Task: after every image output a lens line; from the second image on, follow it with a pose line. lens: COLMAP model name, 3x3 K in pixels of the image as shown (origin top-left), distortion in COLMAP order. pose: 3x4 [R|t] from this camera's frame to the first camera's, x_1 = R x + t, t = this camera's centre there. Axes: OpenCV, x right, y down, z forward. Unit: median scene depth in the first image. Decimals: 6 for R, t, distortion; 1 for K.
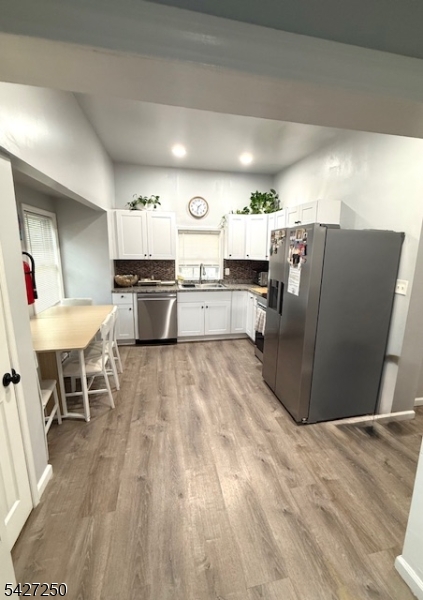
lens RADIAL K [[272.7, 0, 222.1], [0, 272.7, 301.3], [0, 0, 1]] dist [0.002707, 0.000001]
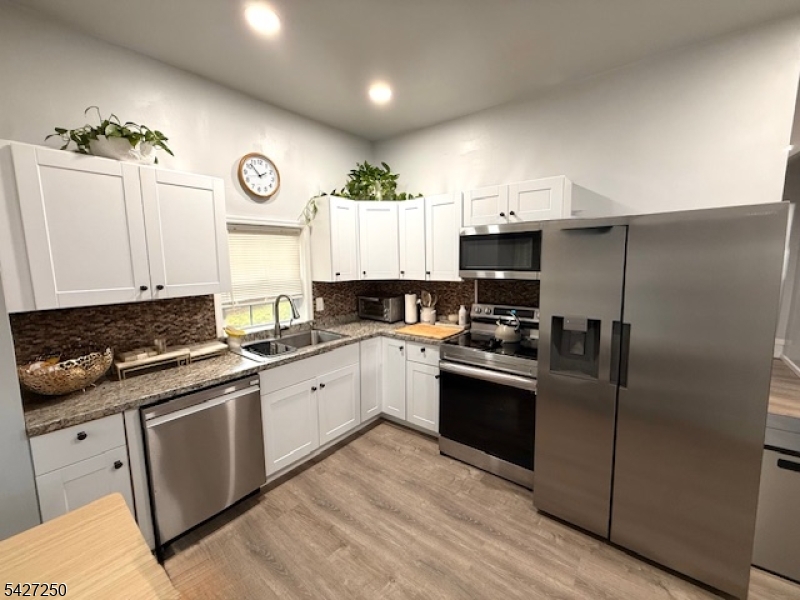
lens RADIAL K [[320.5, 0, 395.9], [0, 320.5, 296.3], [0, 0, 1]] dist [0.000056, 0.000776]
pose [[0.777848, -0.102264, 0.620076, -0.342698], [0.148977, 0.988553, -0.023848, -0.120436], [-0.610539, 0.110927, 0.784179, 0.577077]]
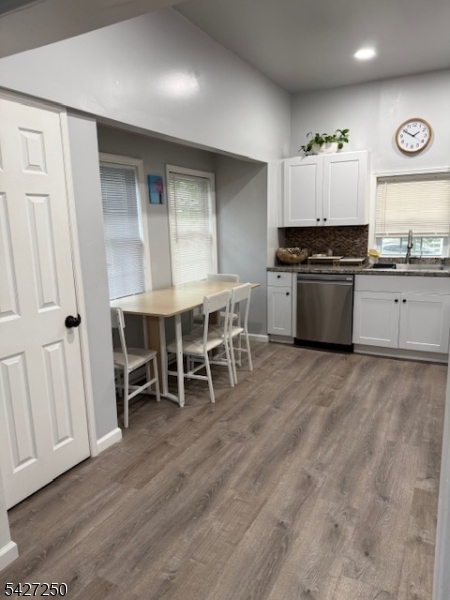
lens RADIAL K [[418.7, 0, 220.3], [0, 418.7, 300.1], [0, 0, 1]] dist [0.048552, -0.042941]
pose [[0.751888, 0.084734, -0.653823, 0.299078], [-0.091108, 0.995546, 0.024248, 0.039268], [0.652965, 0.041337, 0.756259, 0.041737]]
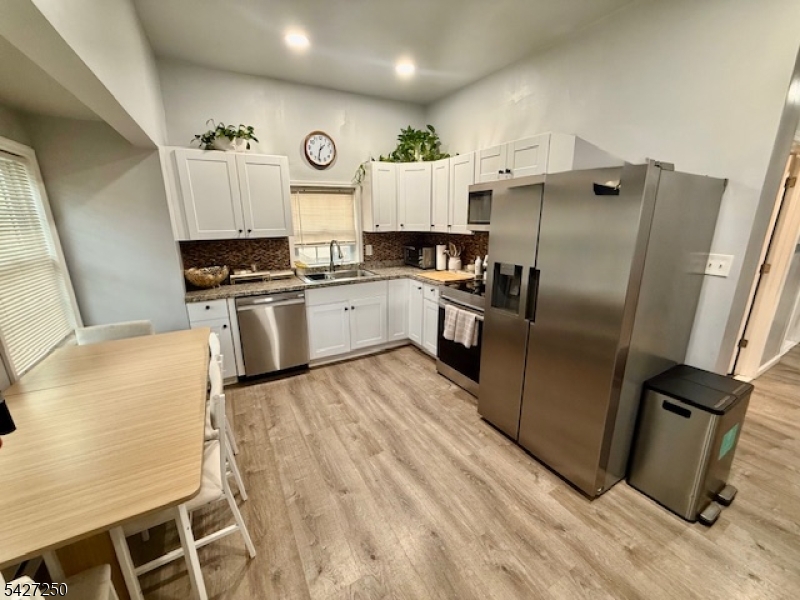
lens RADIAL K [[320.5, 0, 395.4], [0, 320.5, 297.7], [0, 0, 1]] dist [0.000056, 0.000776]
pose [[0.957928, -0.096706, 0.270226, -0.196363], [0.080988, 0.994341, 0.068752, -0.057000], [-0.275345, -0.043975, 0.960339, 0.299846]]
